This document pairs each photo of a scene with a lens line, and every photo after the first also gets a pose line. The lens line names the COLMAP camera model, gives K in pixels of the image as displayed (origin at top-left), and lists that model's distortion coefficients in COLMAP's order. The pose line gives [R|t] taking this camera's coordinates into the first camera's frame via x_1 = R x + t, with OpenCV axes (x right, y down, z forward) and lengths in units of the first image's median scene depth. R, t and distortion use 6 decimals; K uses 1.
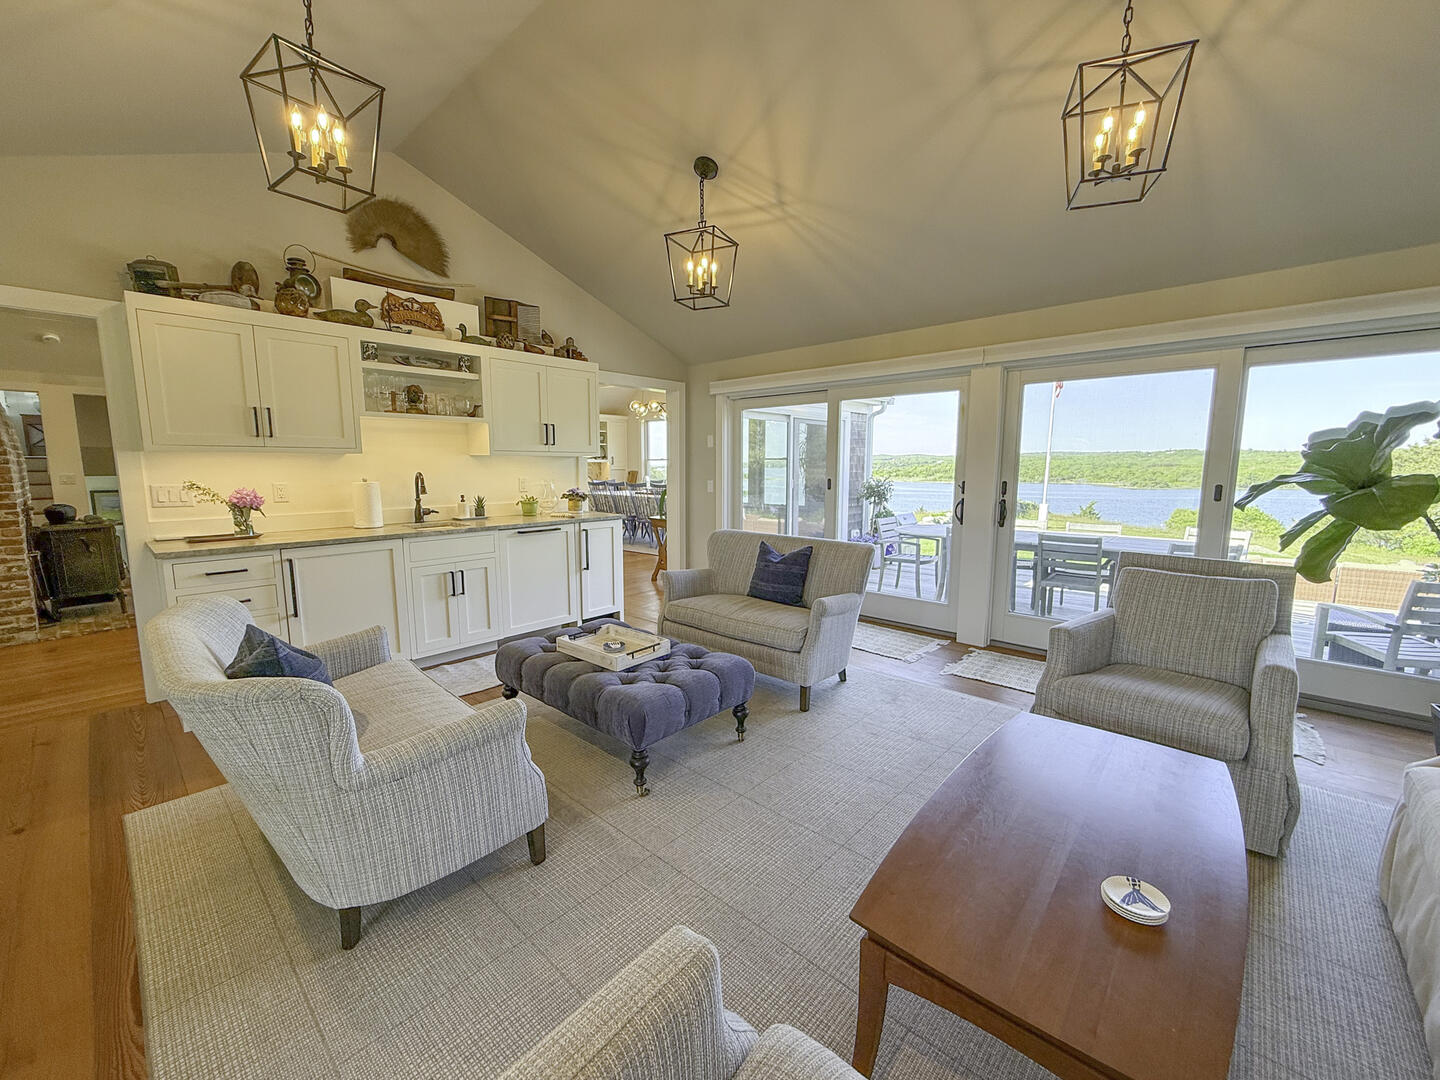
lens RADIAL K [[581.5, 0, 718.4], [0, 581.5, 539.5], [0, 0, 1]] dist [-0.002085, -0.000042]
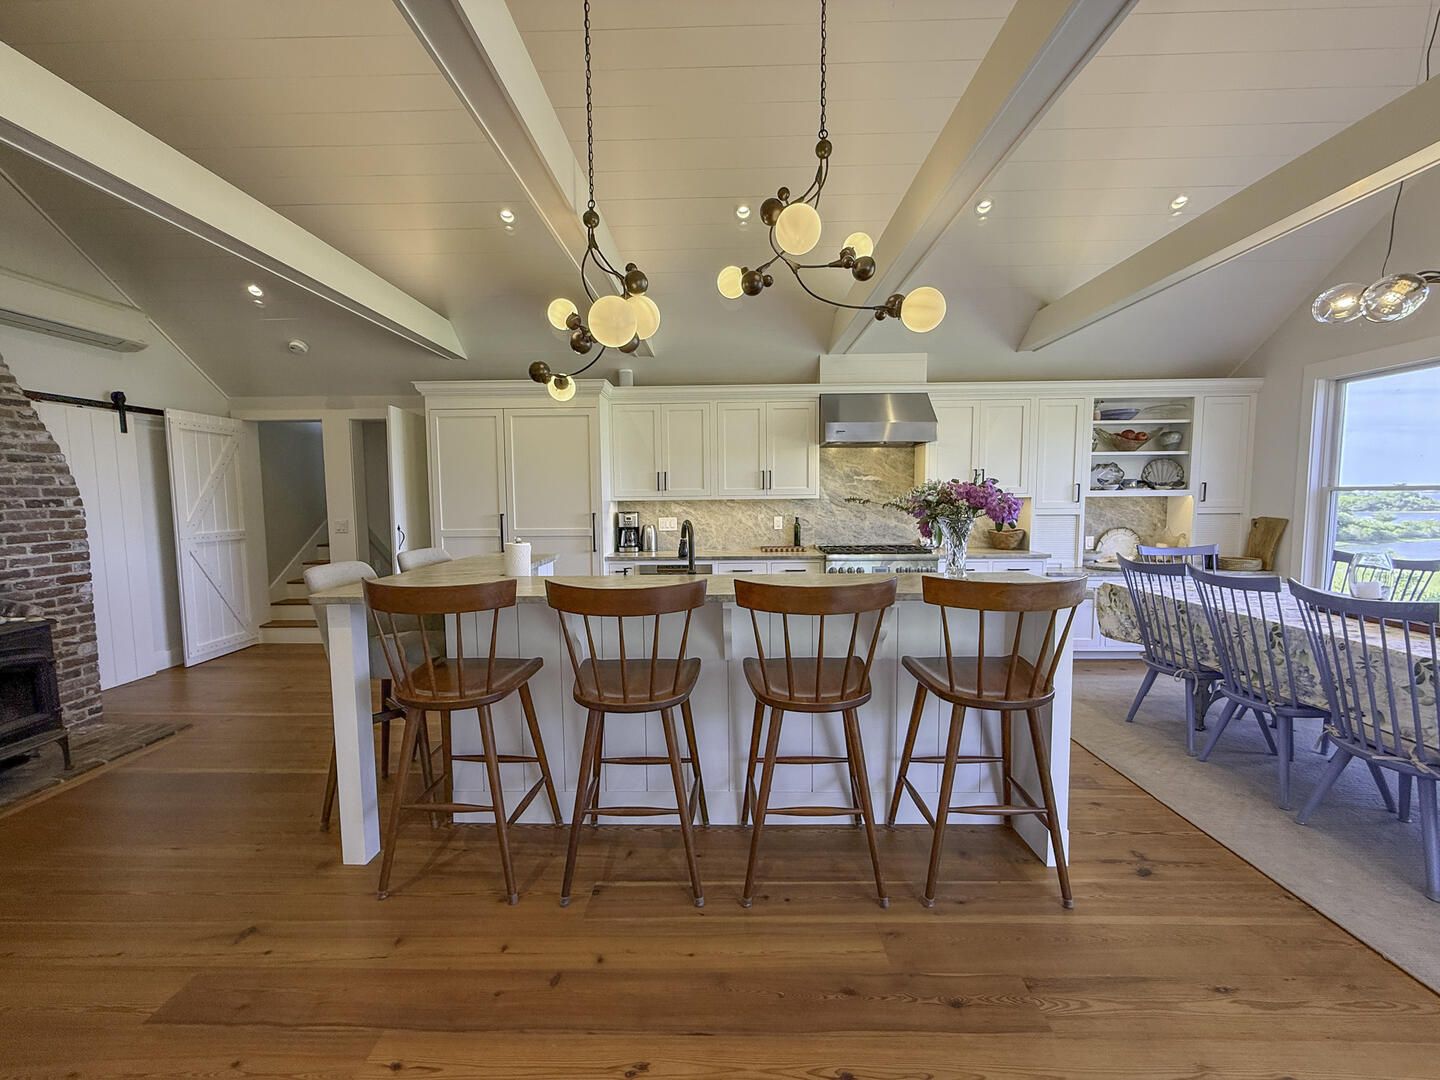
lens RADIAL K [[581.5, 0, 718.4], [0, 581.5, 539.5], [0, 0, 1]] dist [-0.002085, -0.000042]
pose [[0.664194, 0.049447, -0.745923, -0.107485], [-0.086285, 0.996212, -0.010793, -0.072694], [0.742564, 0.071531, 0.665945, 0.506138]]
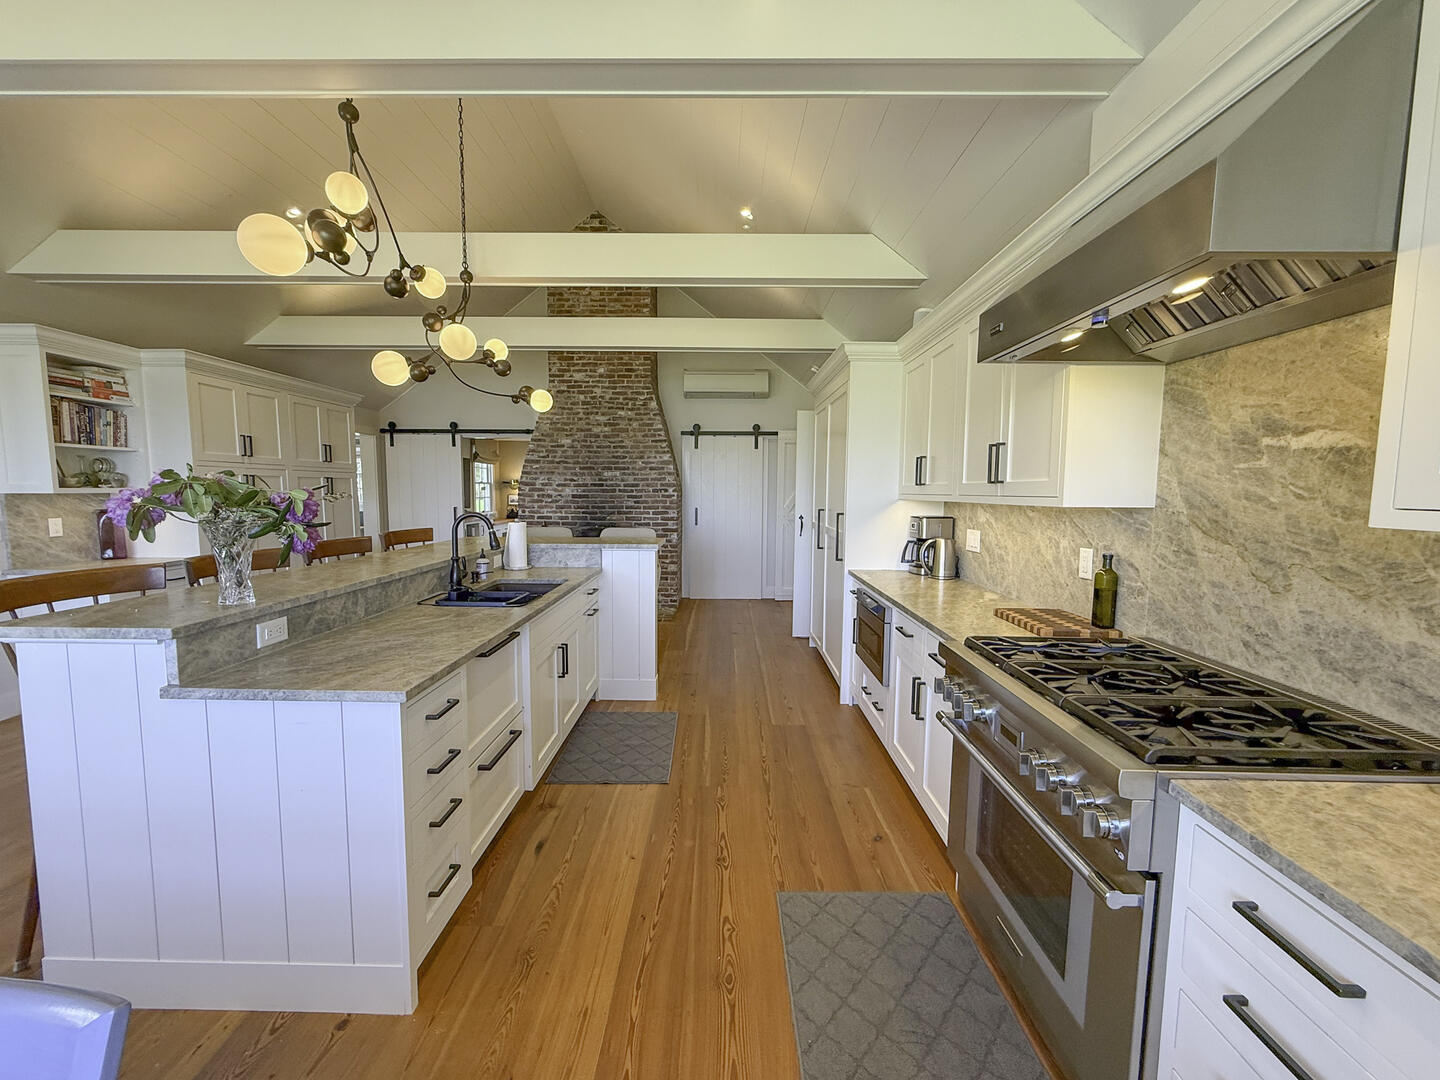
lens RADIAL K [[581.5, 0, 718.4], [0, 581.5, 539.5], [0, 0, 1]] dist [-0.002085, -0.000042]
pose [[-0.742193, 0.050228, -0.668301, -0.194201], [-0.096055, 0.978920, 0.180249, -0.122886], [0.663267, 0.197974, -0.721723, 0.883078]]
